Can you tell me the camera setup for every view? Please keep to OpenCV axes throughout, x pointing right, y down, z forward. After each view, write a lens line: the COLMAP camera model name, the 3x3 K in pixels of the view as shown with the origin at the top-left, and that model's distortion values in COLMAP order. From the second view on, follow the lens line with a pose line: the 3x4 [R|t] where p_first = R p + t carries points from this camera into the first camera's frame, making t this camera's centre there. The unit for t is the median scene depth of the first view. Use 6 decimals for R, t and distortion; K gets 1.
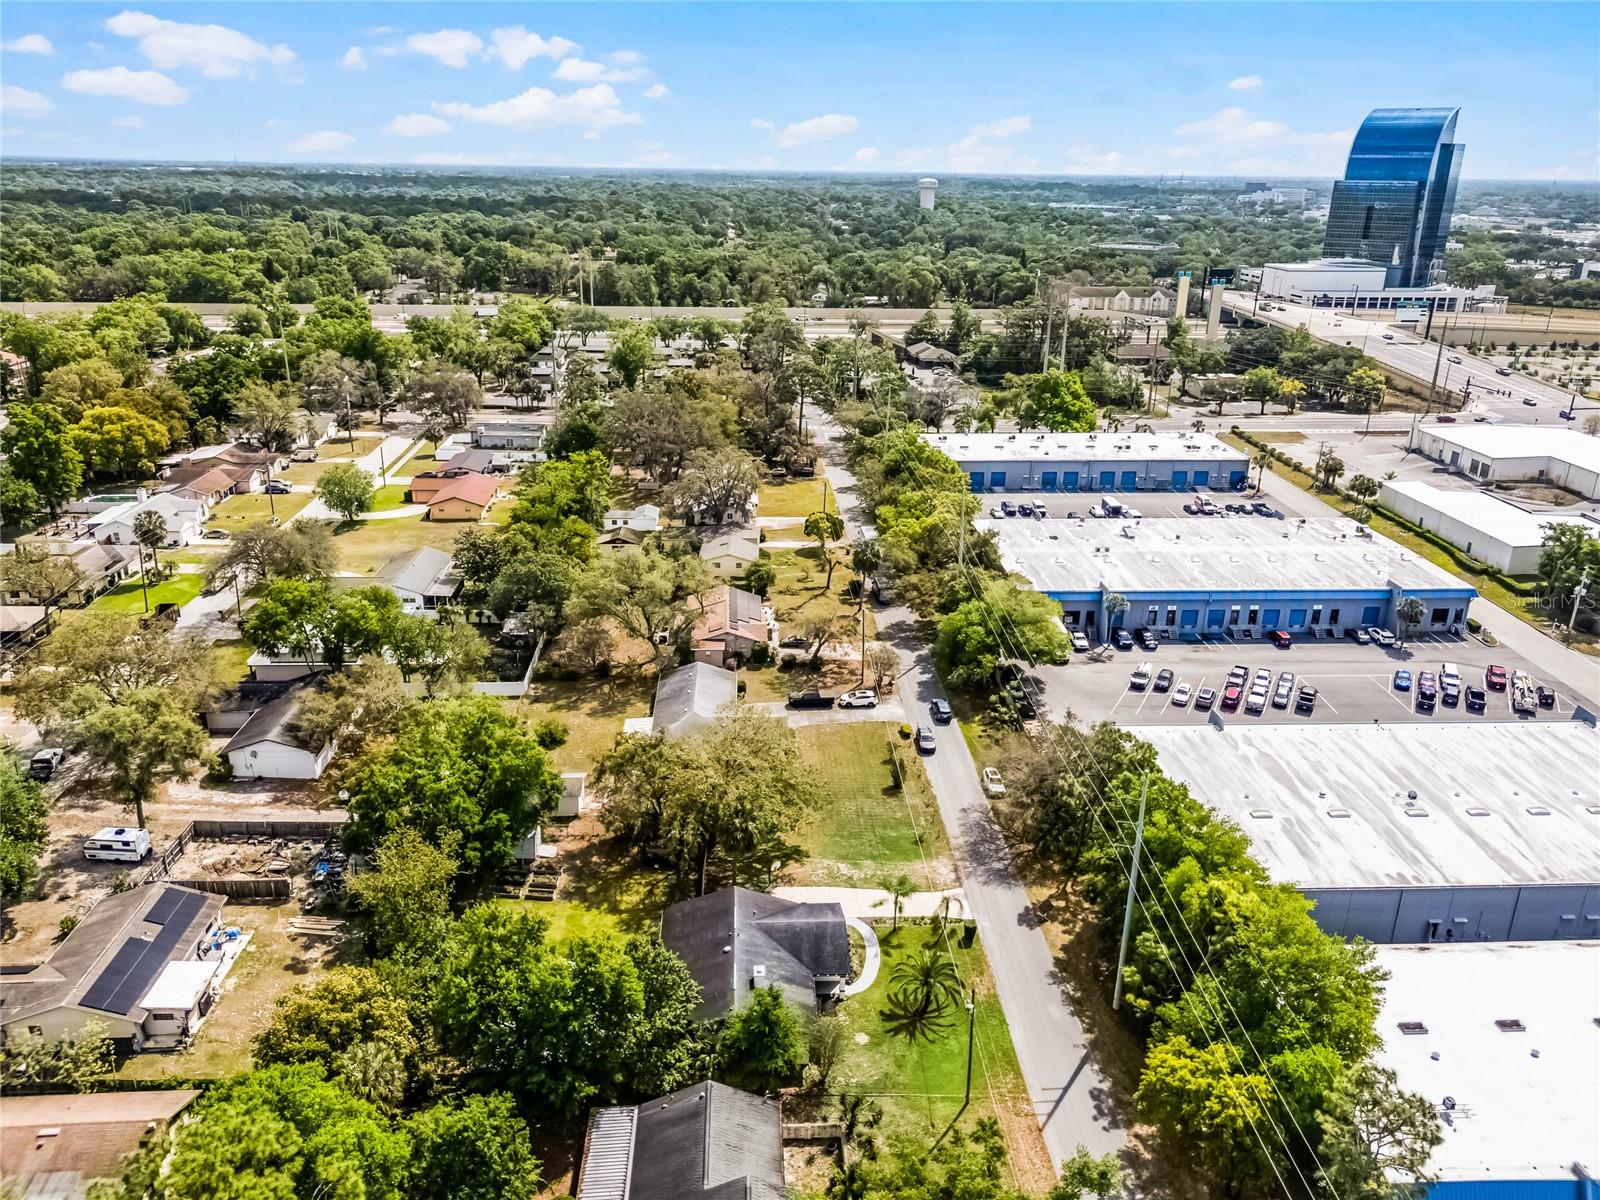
lens RADIAL K [[1171.4, 0, 796.9], [0, 1171.4, 592.1], [0, 0, 1]] dist [0.068247, -0.076577]
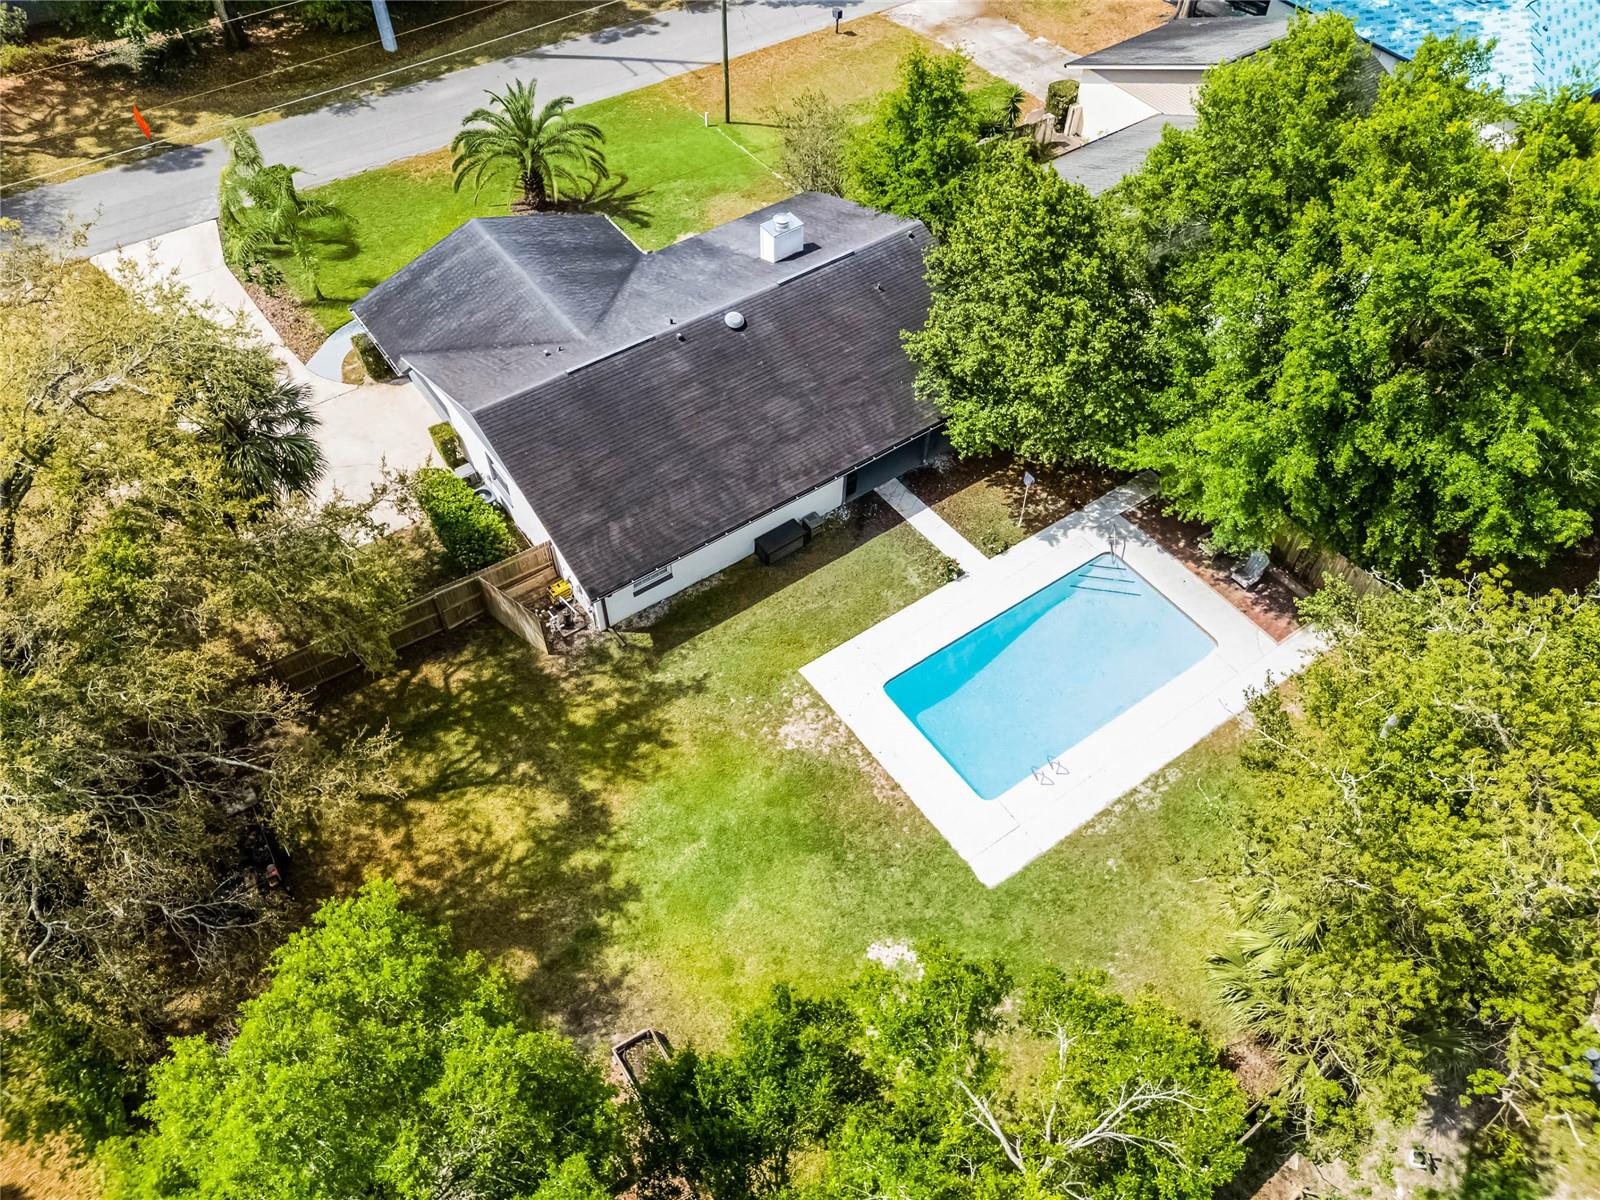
lens RADIAL K [[1194.0, 0, 794.2], [0, 1194.0, 575.2], [0, 0, 1]] dist [0.100571, -0.137338]
pose [[-0.542446, -0.658854, 0.521215, -0.183843], [0.262582, 0.456370, 0.850163, 0.007061], [-0.798000, 0.598029, -0.074553, 0.593236]]
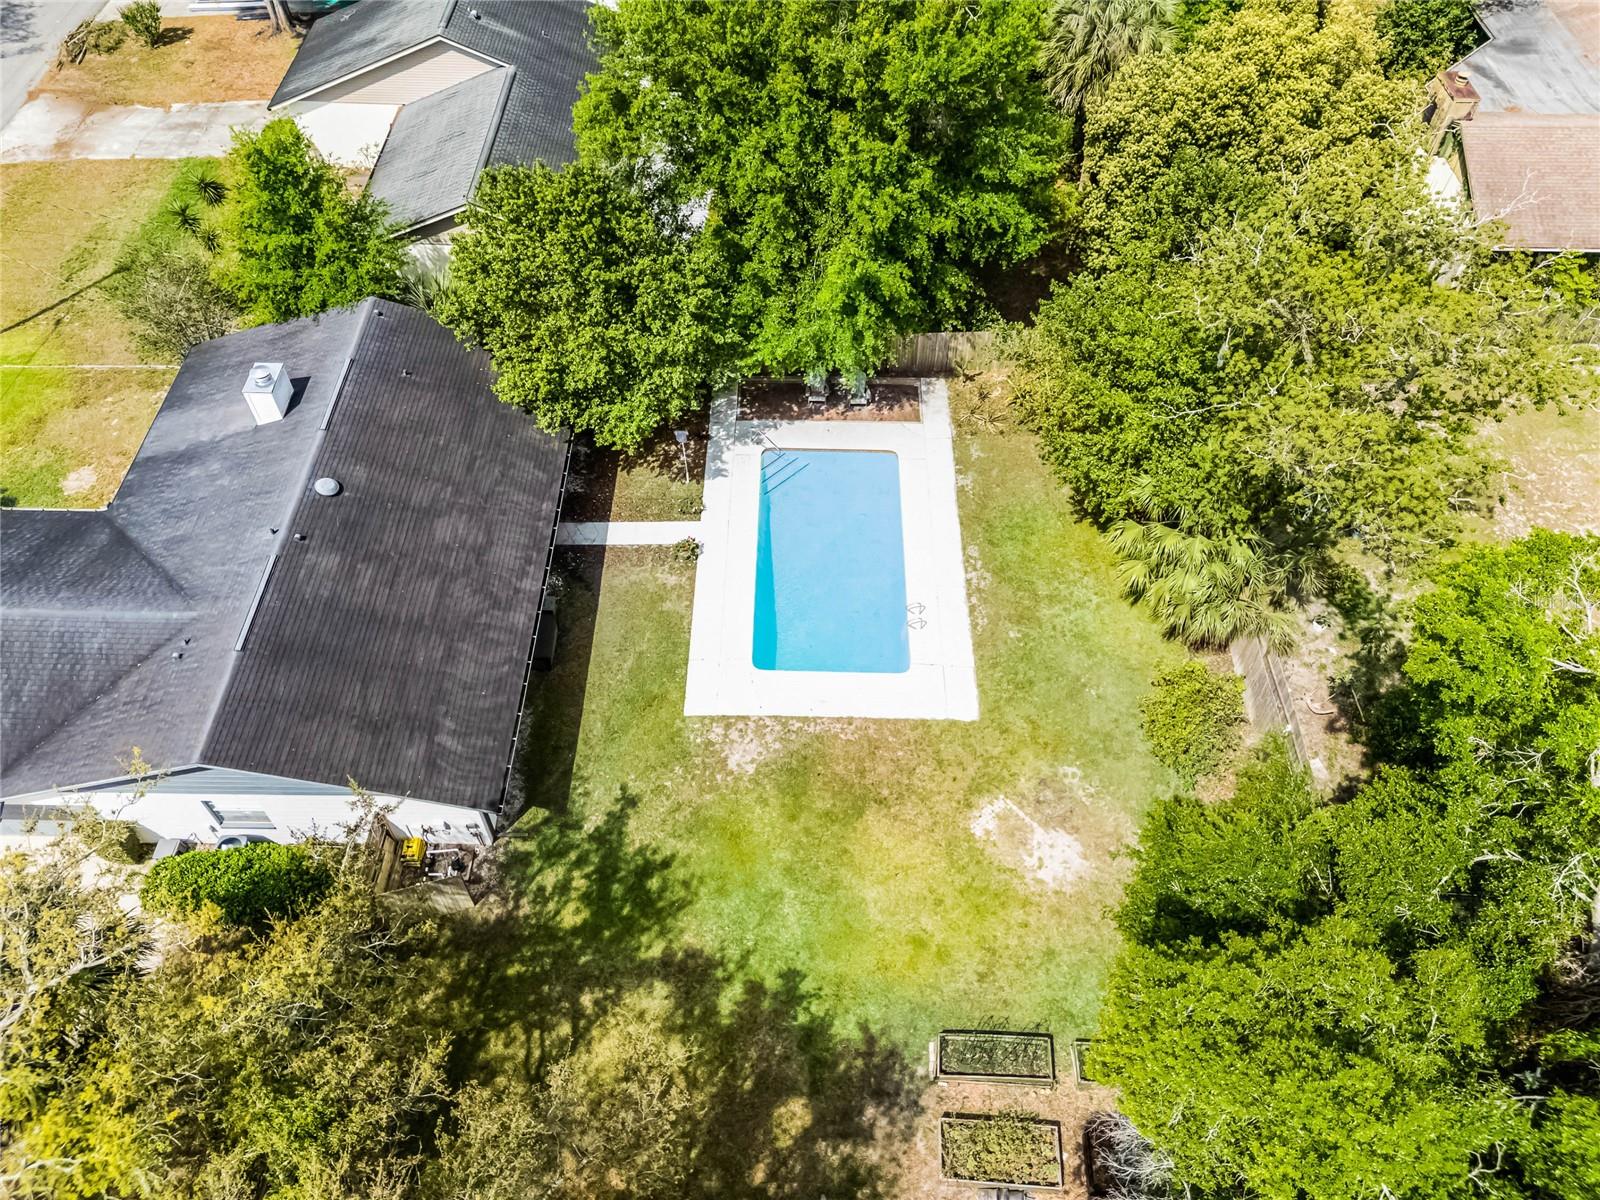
lens RADIAL K [[1171.4, 0, 796.9], [0, 1171.4, 592.1], [0, 0, 1]] dist [0.068247, -0.076577]
pose [[-0.997667, -0.066804, 0.014074, -0.110443], [-0.008428, 0.325092, 0.945645, -0.002043], [-0.067748, 0.943320, -0.324896, 0.628793]]
